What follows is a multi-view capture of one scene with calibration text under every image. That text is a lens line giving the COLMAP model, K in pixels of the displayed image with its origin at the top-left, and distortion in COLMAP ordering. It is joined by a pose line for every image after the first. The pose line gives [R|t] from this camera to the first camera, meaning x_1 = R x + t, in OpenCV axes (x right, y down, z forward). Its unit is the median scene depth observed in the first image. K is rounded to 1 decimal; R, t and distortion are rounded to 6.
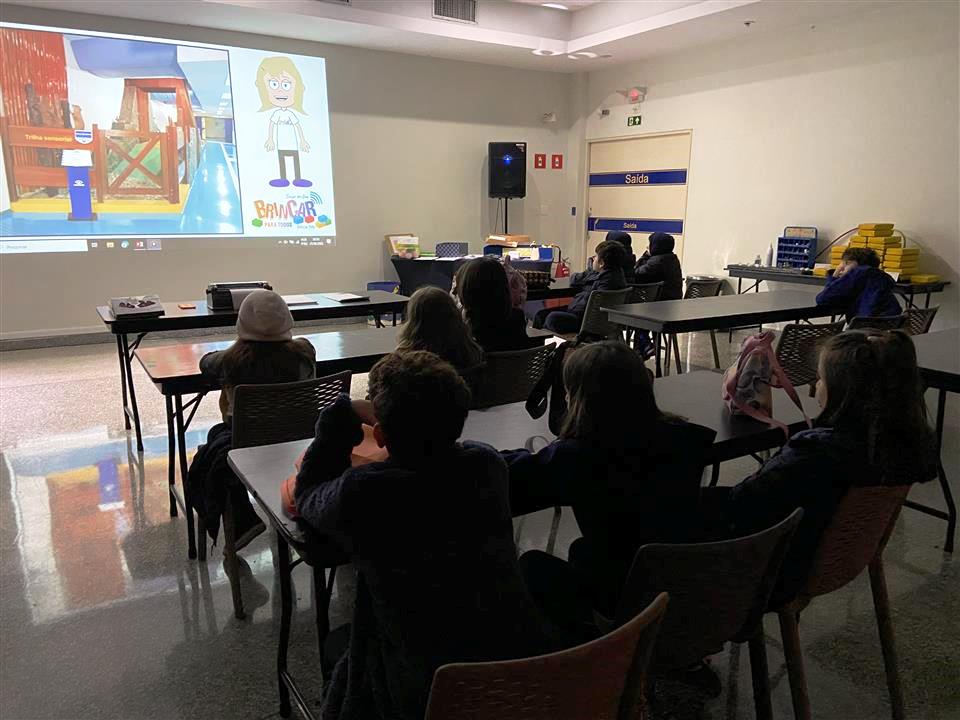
lens RADIAL K [[723.7, 0, 480.0], [0, 723.7, 360.0], [0, 0, 1]] dist [0.126427, -0.203761]
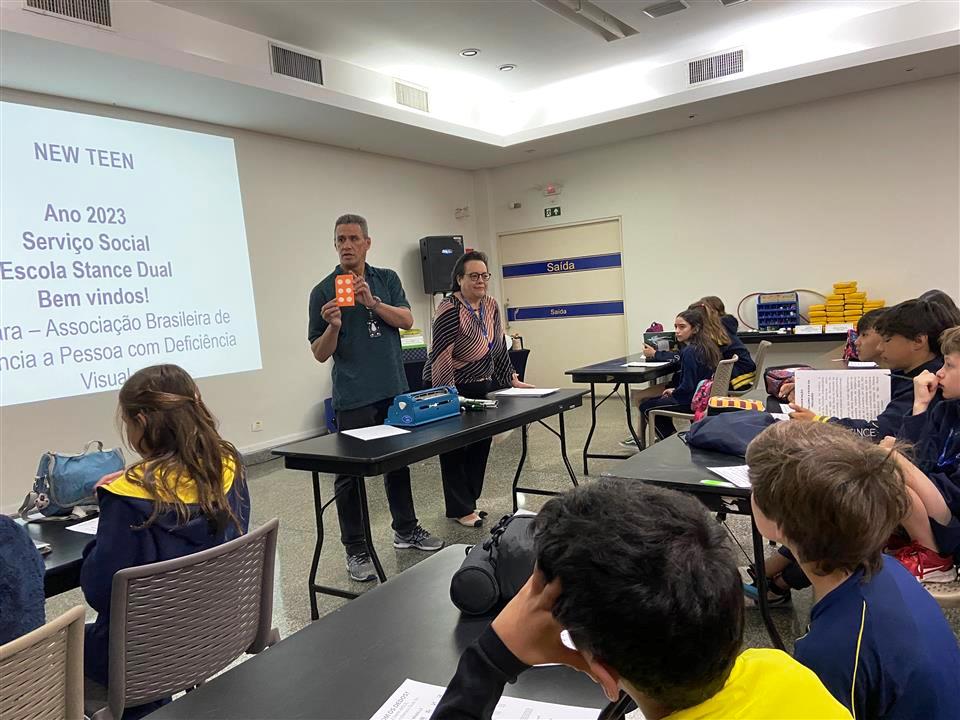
lens RADIAL K [[723.7, 0, 480.0], [0, 723.7, 360.0], [0, 0, 1]] dist [0.126427, -0.203761]
pose [[0.908174, -0.108259, 0.404351, -0.330201], [0.166789, 0.979572, -0.112342, -0.026511], [-0.383929, 0.169467, 0.907678, 0.156249]]
